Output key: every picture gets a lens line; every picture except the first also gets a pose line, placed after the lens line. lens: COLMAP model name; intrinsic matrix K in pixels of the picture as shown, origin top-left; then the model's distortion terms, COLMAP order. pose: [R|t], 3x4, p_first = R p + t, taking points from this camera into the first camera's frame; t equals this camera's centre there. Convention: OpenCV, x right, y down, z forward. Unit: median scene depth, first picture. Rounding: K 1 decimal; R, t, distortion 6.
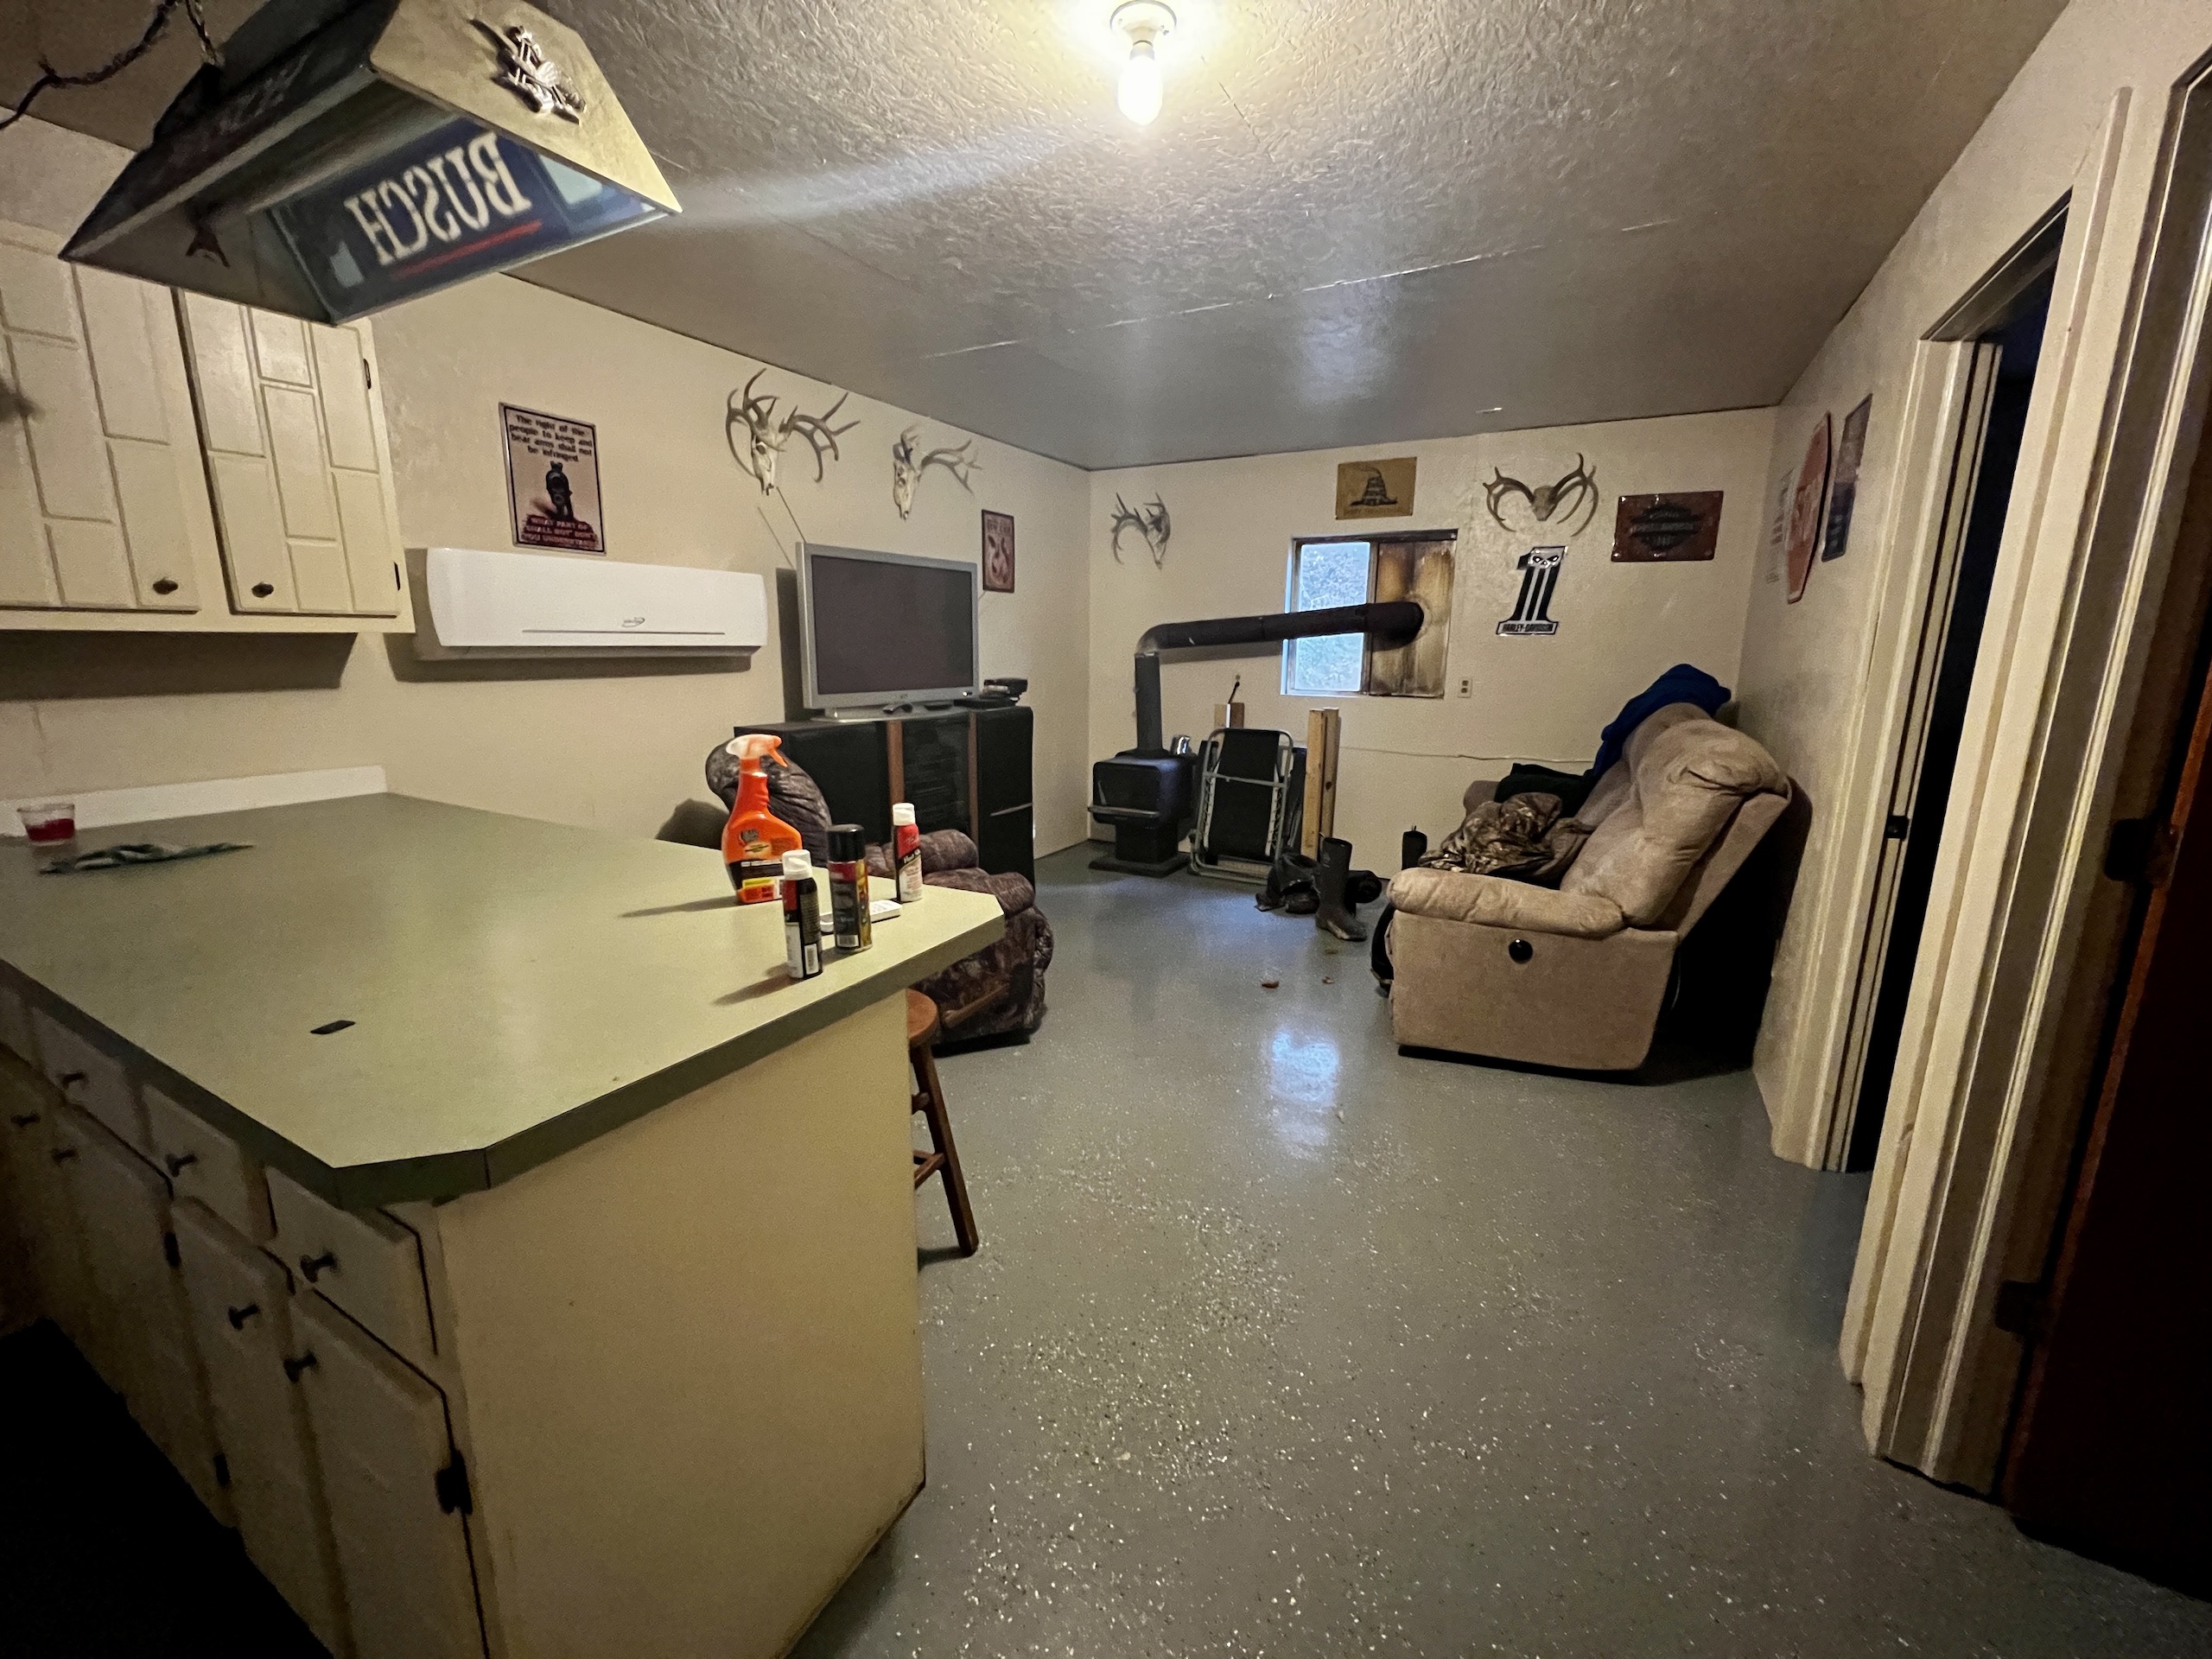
lens RADIAL K [[883.1, 0, 1107.4], [0, 883.1, 823.7], [0, 0, 1]] dist [-0.000271, 0.000375]
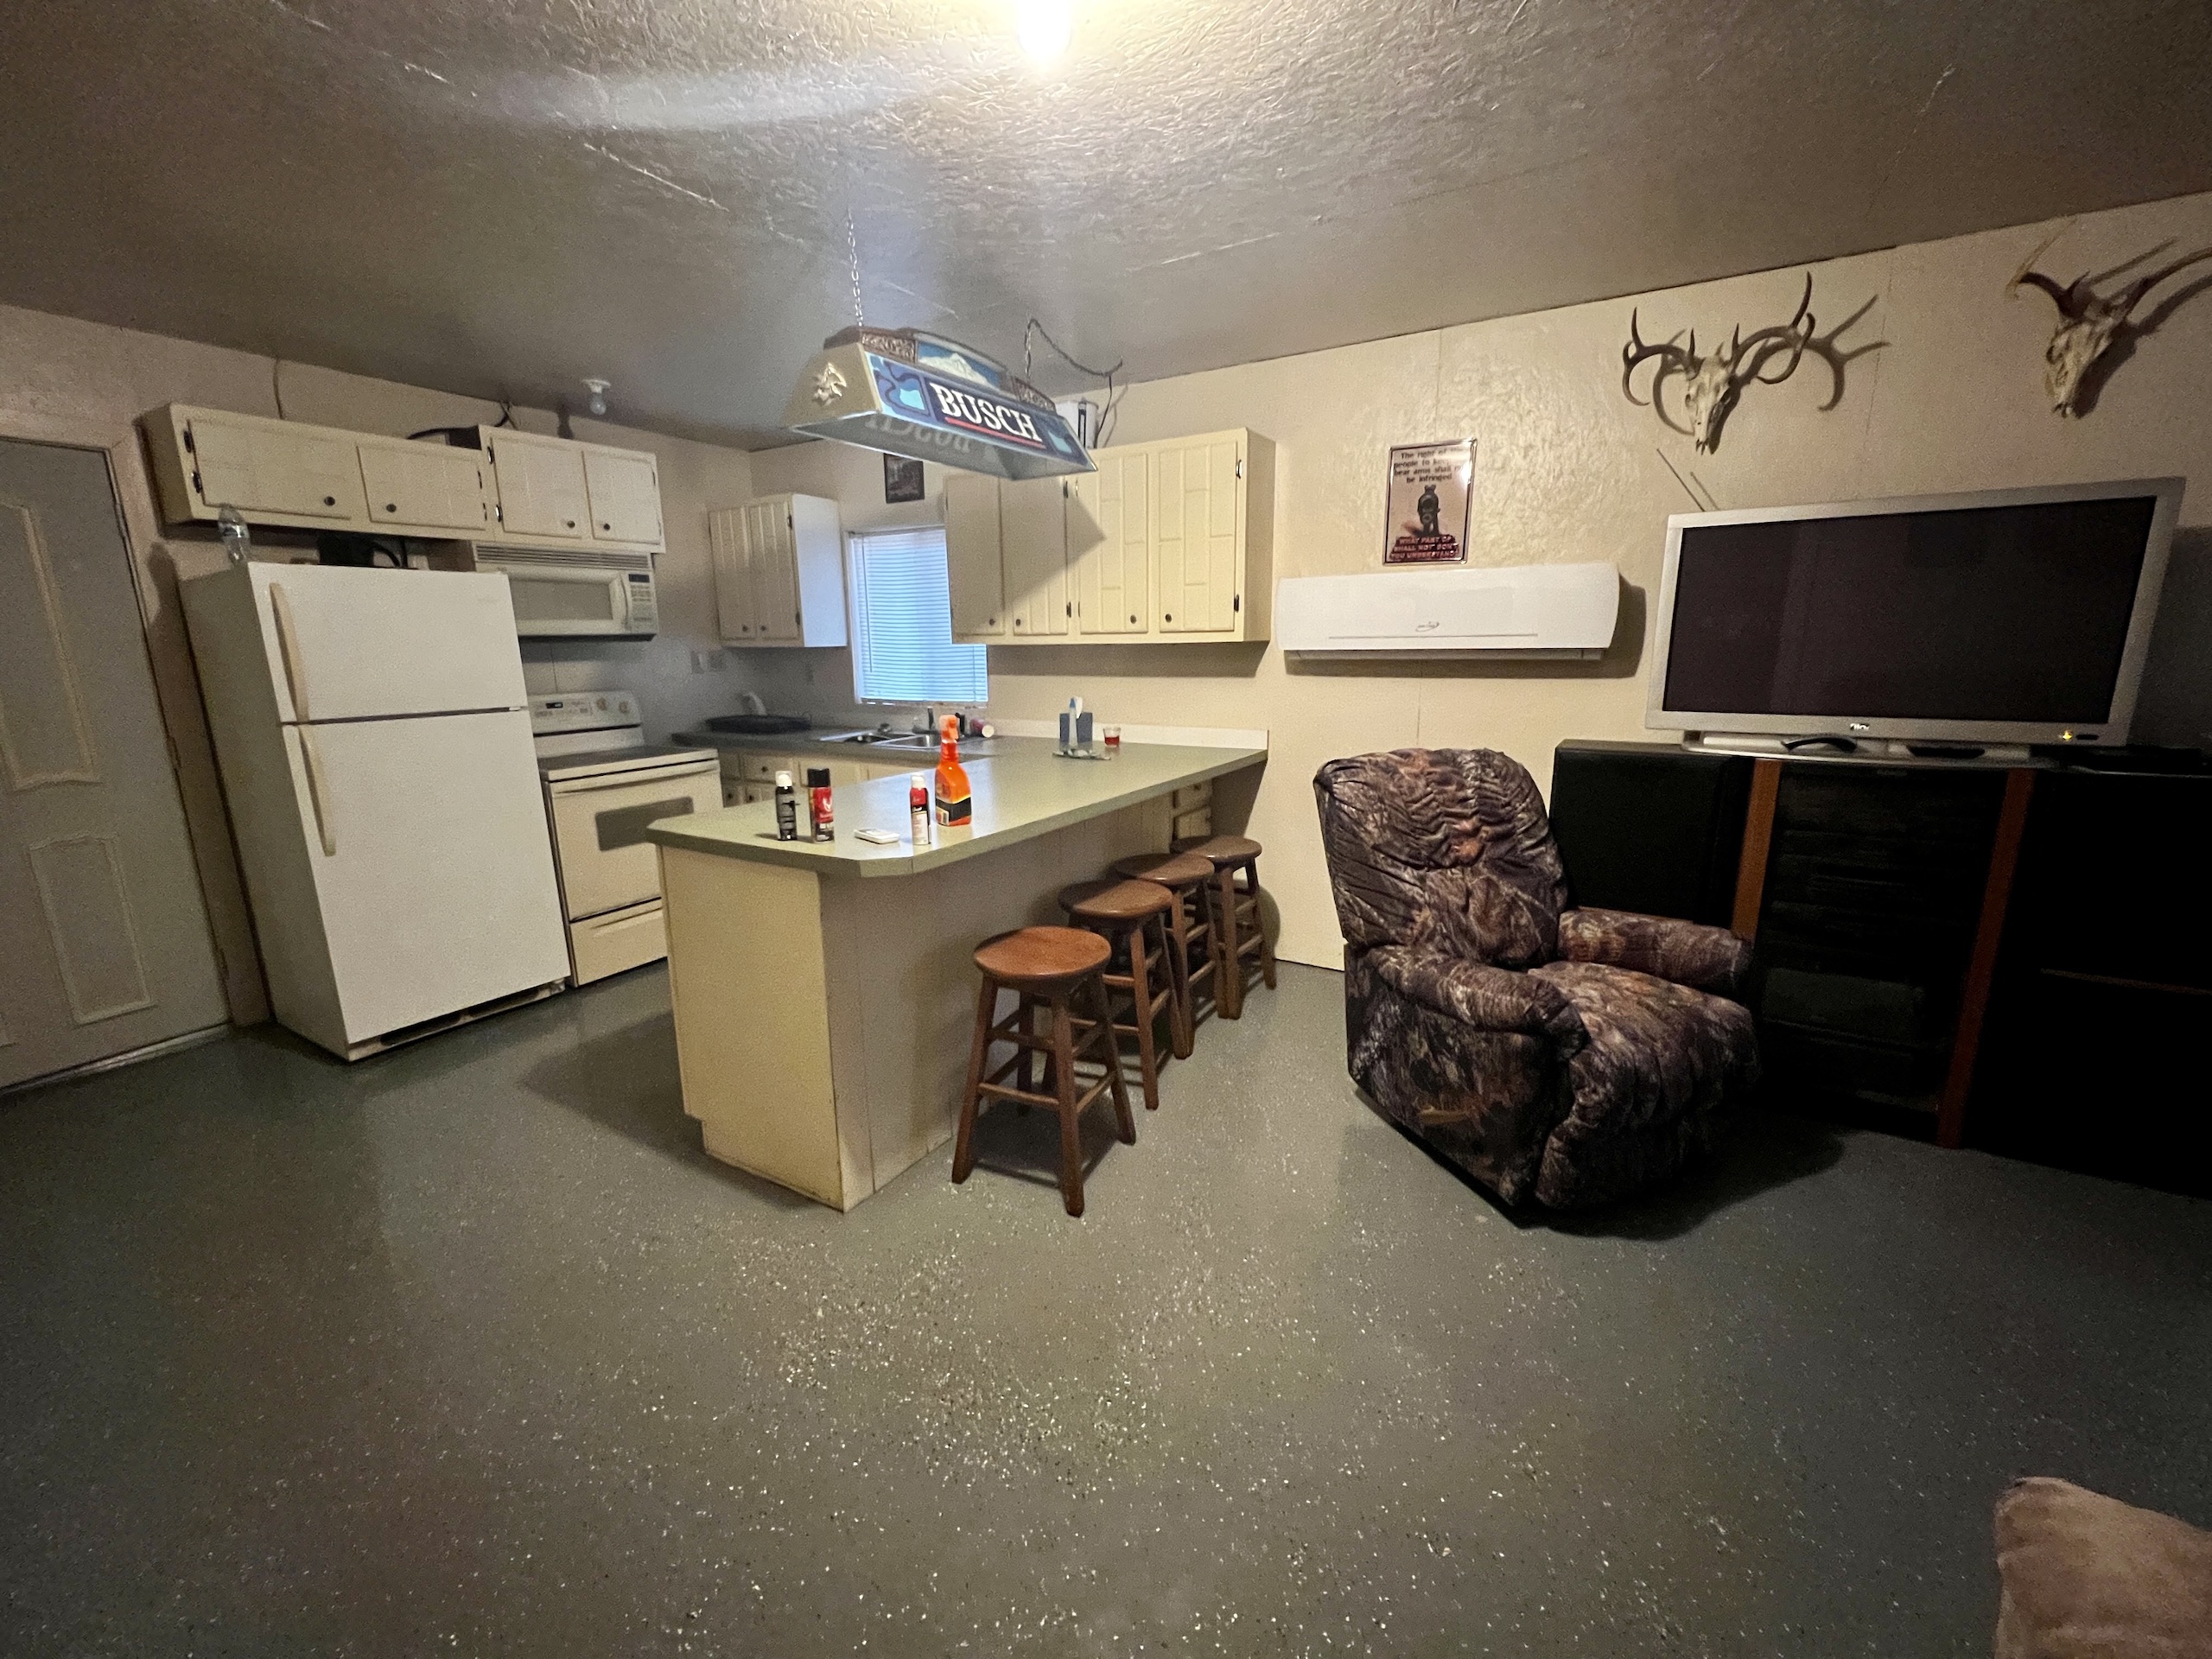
lens RADIAL K [[883.1, 0, 1107.5], [0, 883.1, 829.2], [0, 0, 1]] dist [-0.000271, 0.000375]
pose [[-0.029278, 0.203186, -0.978702, 0.579070], [-0.186840, 0.960753, 0.205049, -0.142652], [0.981954, 0.188864, 0.009834, 0.670224]]
